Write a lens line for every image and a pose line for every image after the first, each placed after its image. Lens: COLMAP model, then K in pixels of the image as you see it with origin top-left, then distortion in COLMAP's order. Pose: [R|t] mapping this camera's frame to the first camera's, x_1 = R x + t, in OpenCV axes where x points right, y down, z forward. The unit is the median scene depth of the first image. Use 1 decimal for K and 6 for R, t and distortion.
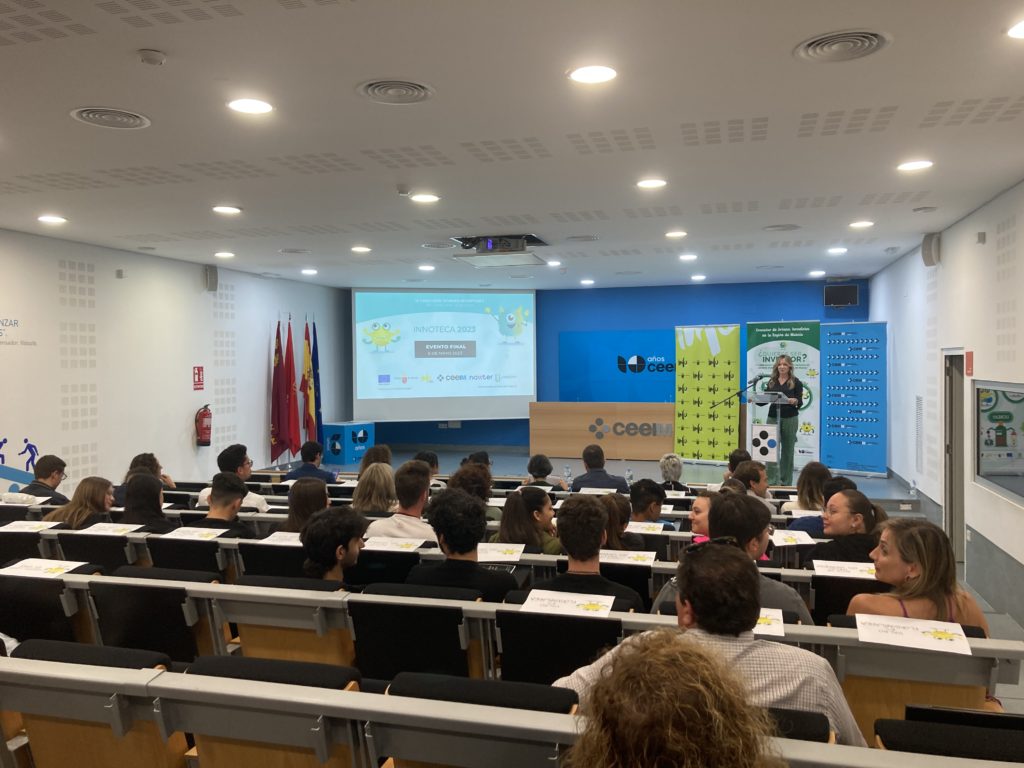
lens RADIAL K [[853.1, 0, 511.9], [0, 853.1, 366.6], [0, 0, 1]] dist [0.036220, -0.005190]
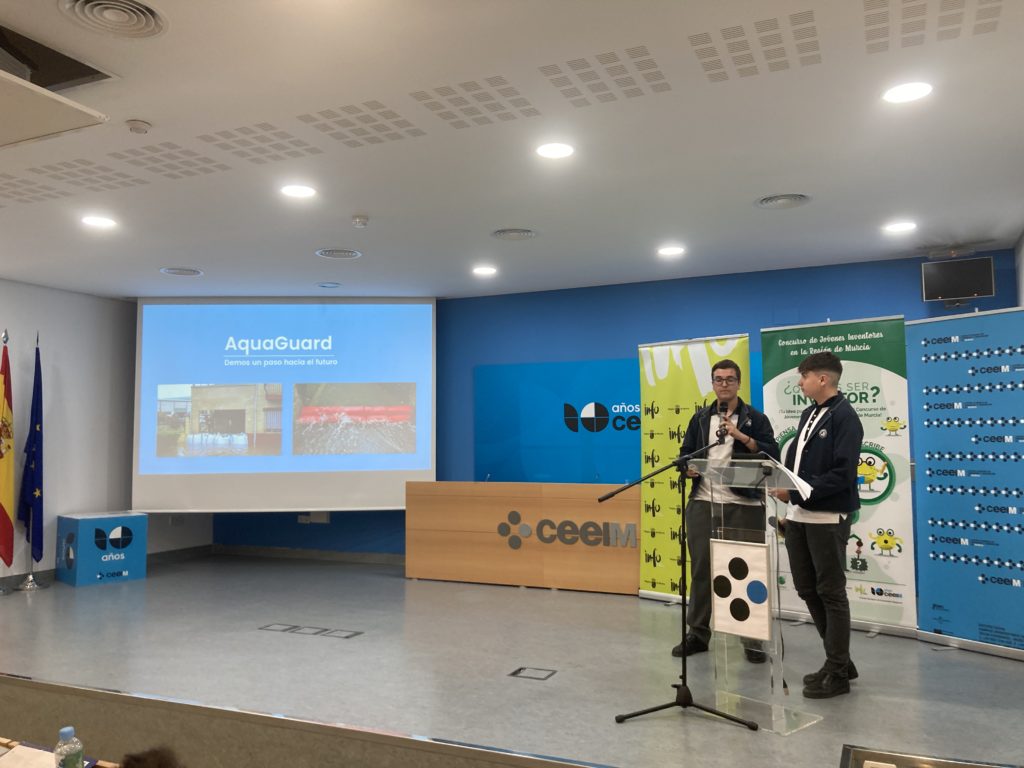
lens RADIAL K [[853.1, 0, 511.9], [0, 853.1, 366.6], [0, 0, 1]] dist [0.036220, -0.005190]
pose [[0.987021, -0.012655, -0.160090, 0.195242], [-0.001913, 0.995893, -0.090515, 0.016458], [0.160578, 0.089647, 0.982944, 0.440739]]
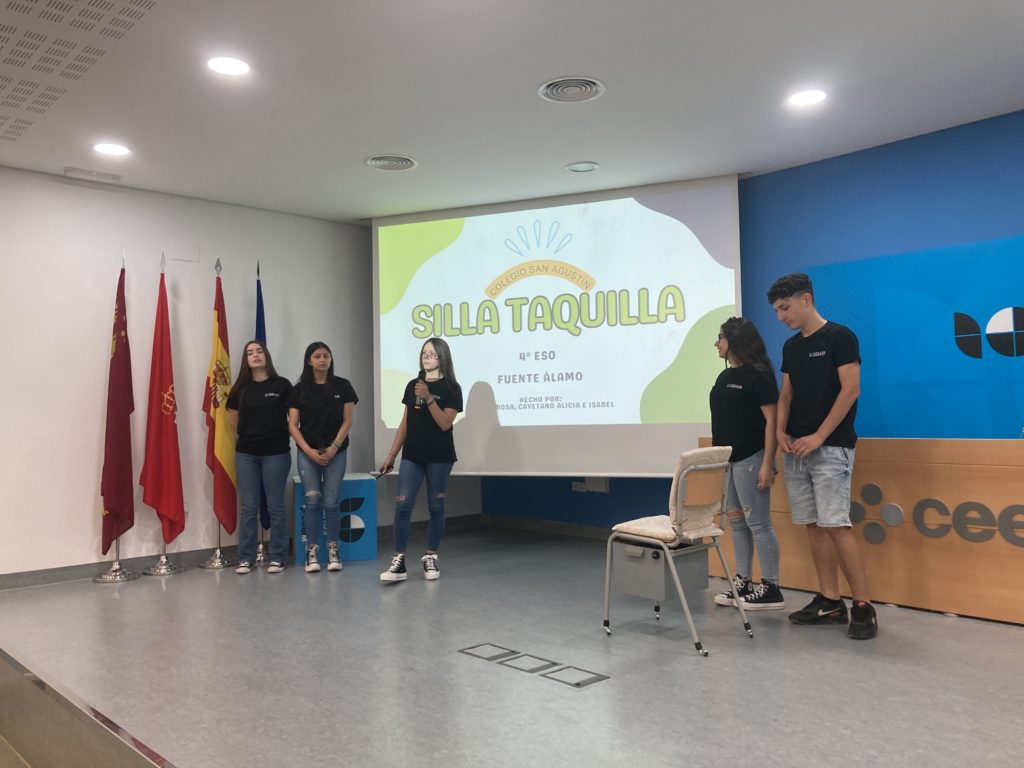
lens RADIAL K [[853.1, 0, 511.9], [0, 853.1, 366.6], [0, 0, 1]] dist [0.036220, -0.005190]
pose [[0.848912, -0.036789, -0.527252, 0.167304], [0.010709, 0.998567, -0.052433, 0.029511], [0.528425, 0.038865, 0.848090, 0.626440]]
